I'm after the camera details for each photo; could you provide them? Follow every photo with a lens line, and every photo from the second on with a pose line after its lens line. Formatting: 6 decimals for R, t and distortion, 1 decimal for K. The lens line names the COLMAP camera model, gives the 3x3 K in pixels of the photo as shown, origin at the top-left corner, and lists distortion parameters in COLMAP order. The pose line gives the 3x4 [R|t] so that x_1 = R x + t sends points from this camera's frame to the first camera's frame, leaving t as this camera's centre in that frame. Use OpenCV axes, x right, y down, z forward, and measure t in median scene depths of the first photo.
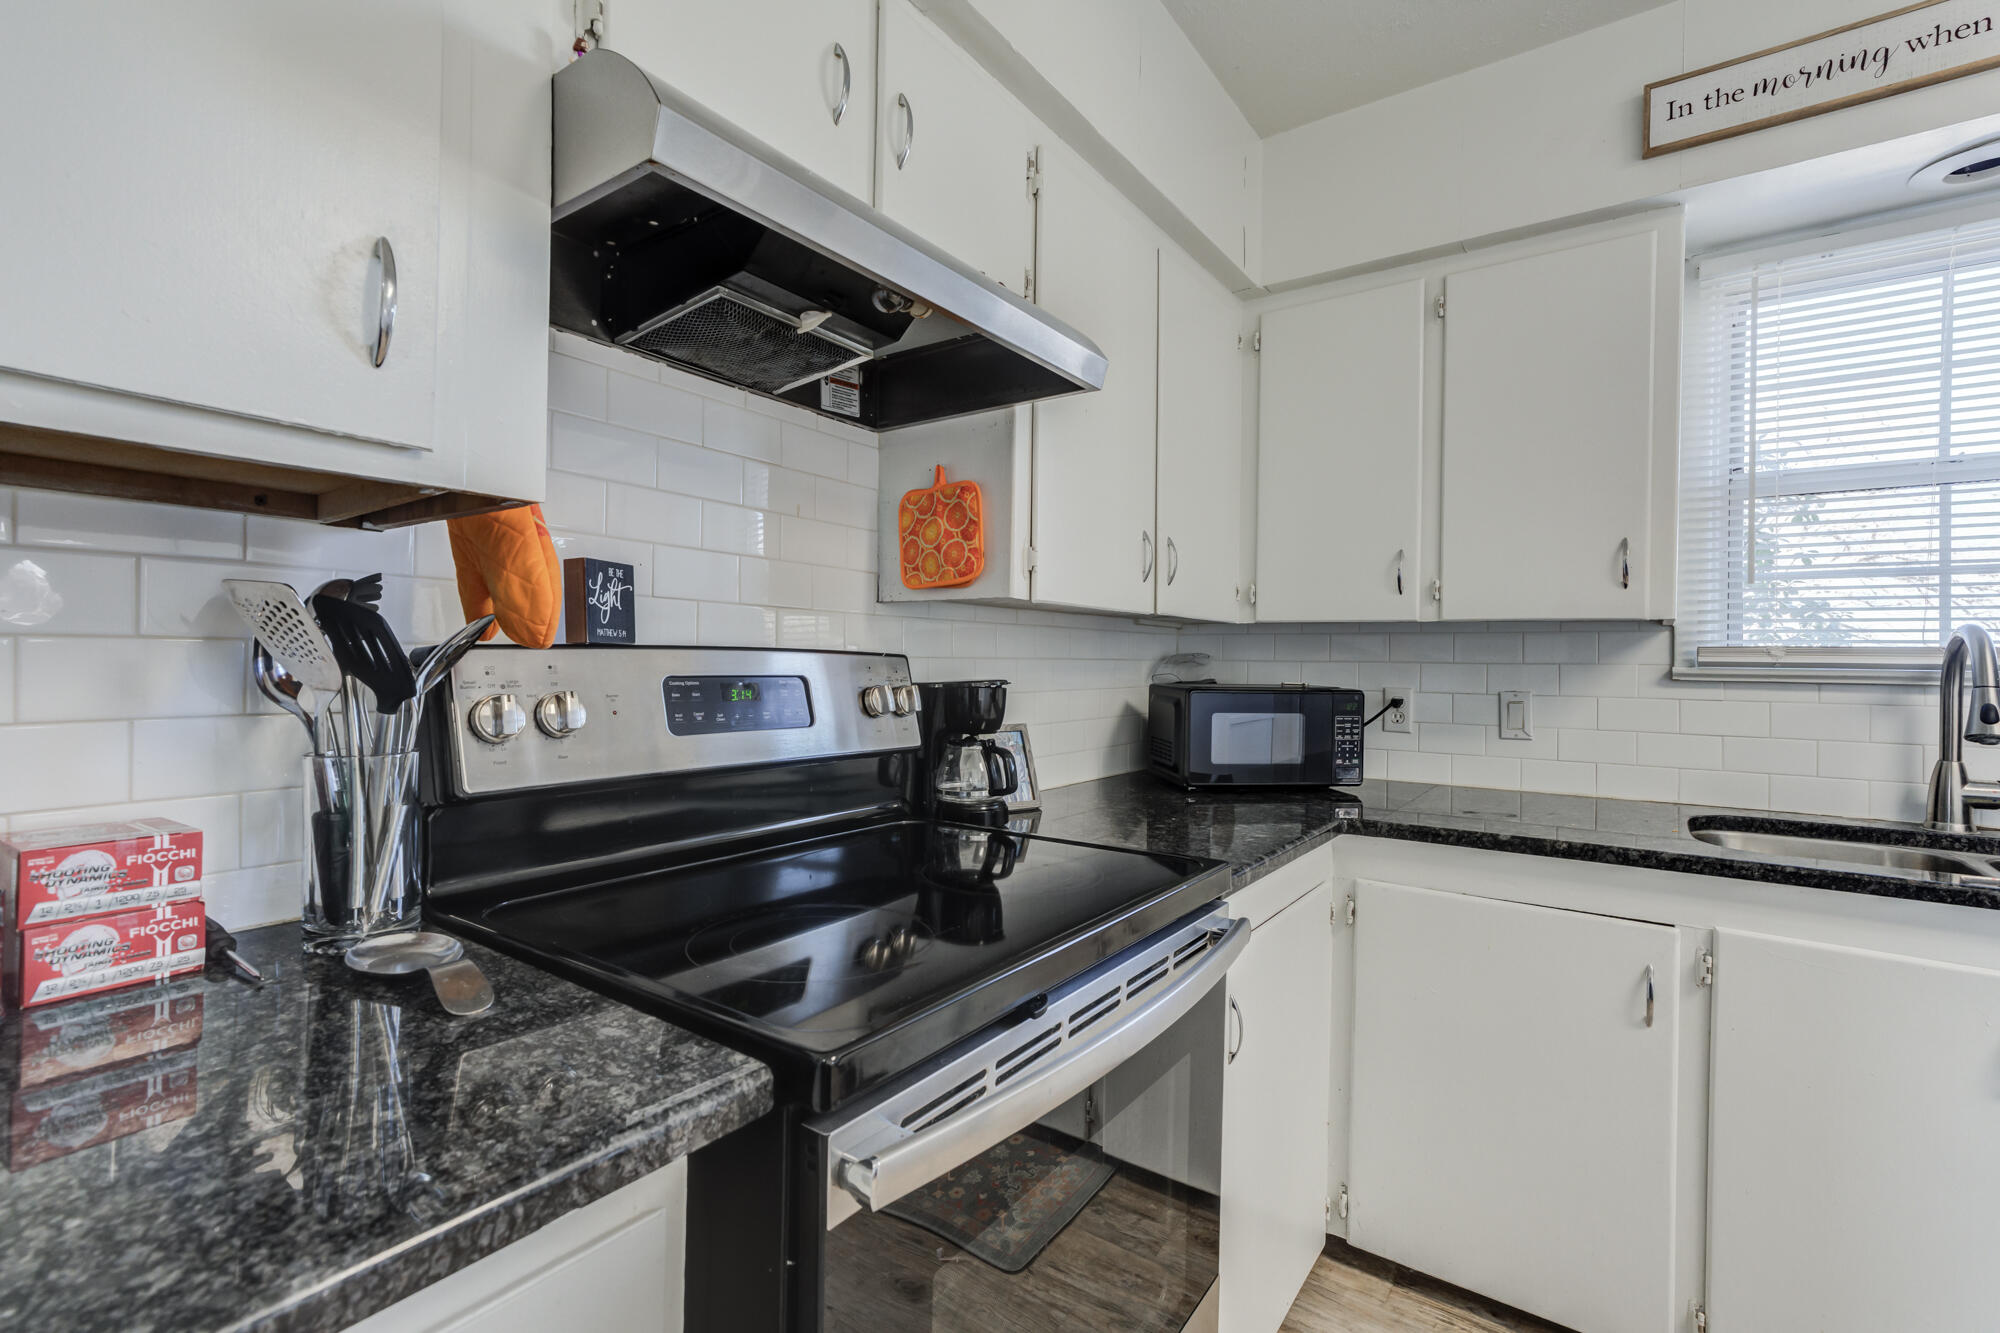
lens RADIAL K [[897.3, 0, 1002.9], [0, 897.3, 655.1], [0, 0, 1]] dist [-0.021863, 0.016770]
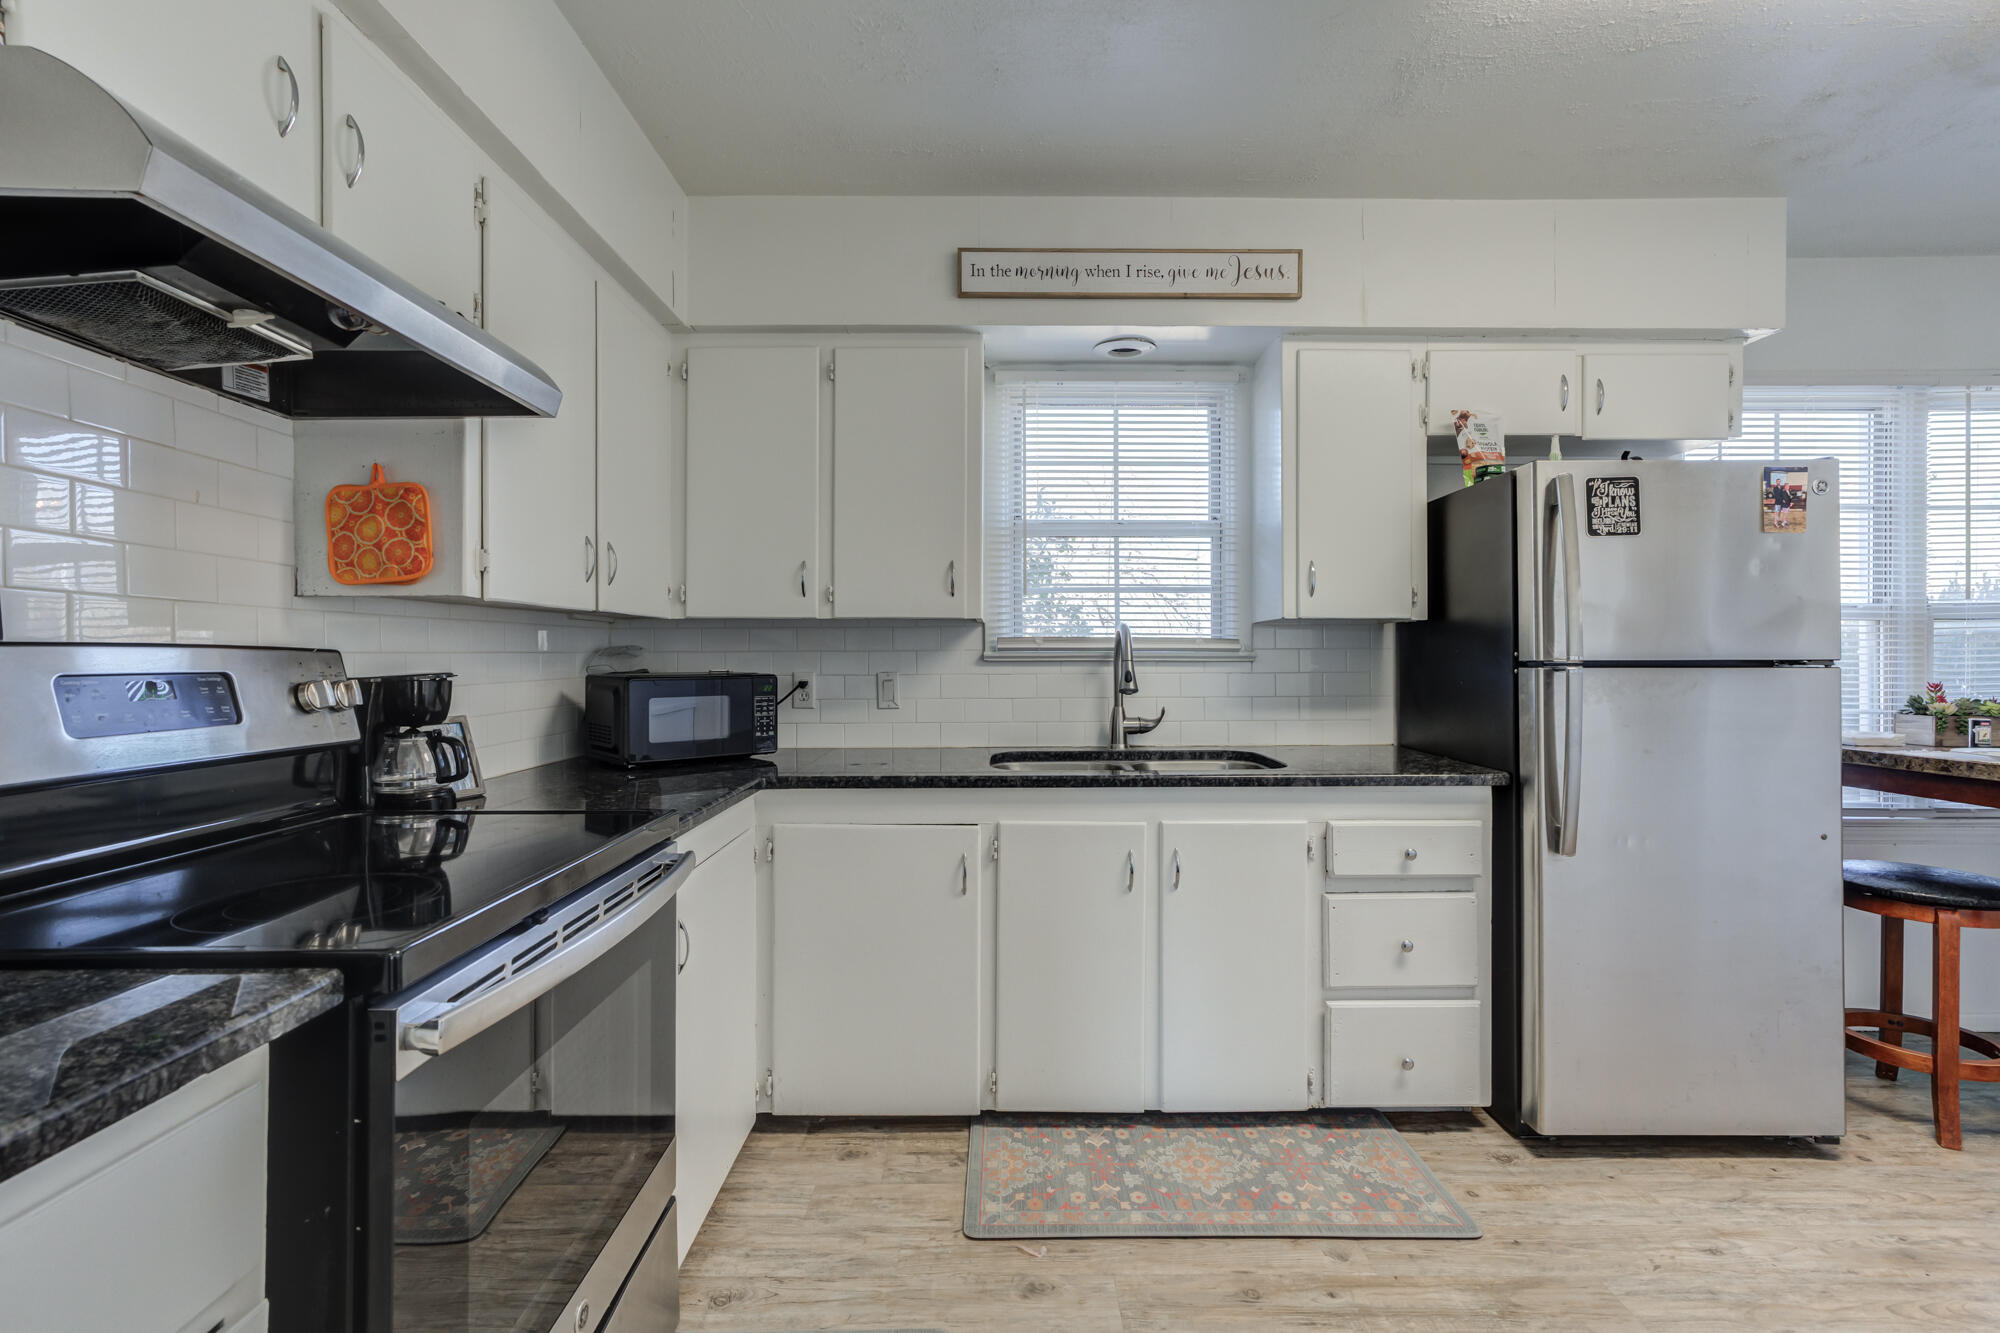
lens RADIAL K [[917.1, 0, 996.0], [0, 917.1, 657.6], [0, 0, 1]] dist [-0.022014, 0.015269]
pose [[0.816097, -0.017431, 0.577652, -0.094182], [0.010952, 0.999832, 0.014699, 0.001263], [-0.577811, -0.005670, 0.816151, -0.243921]]
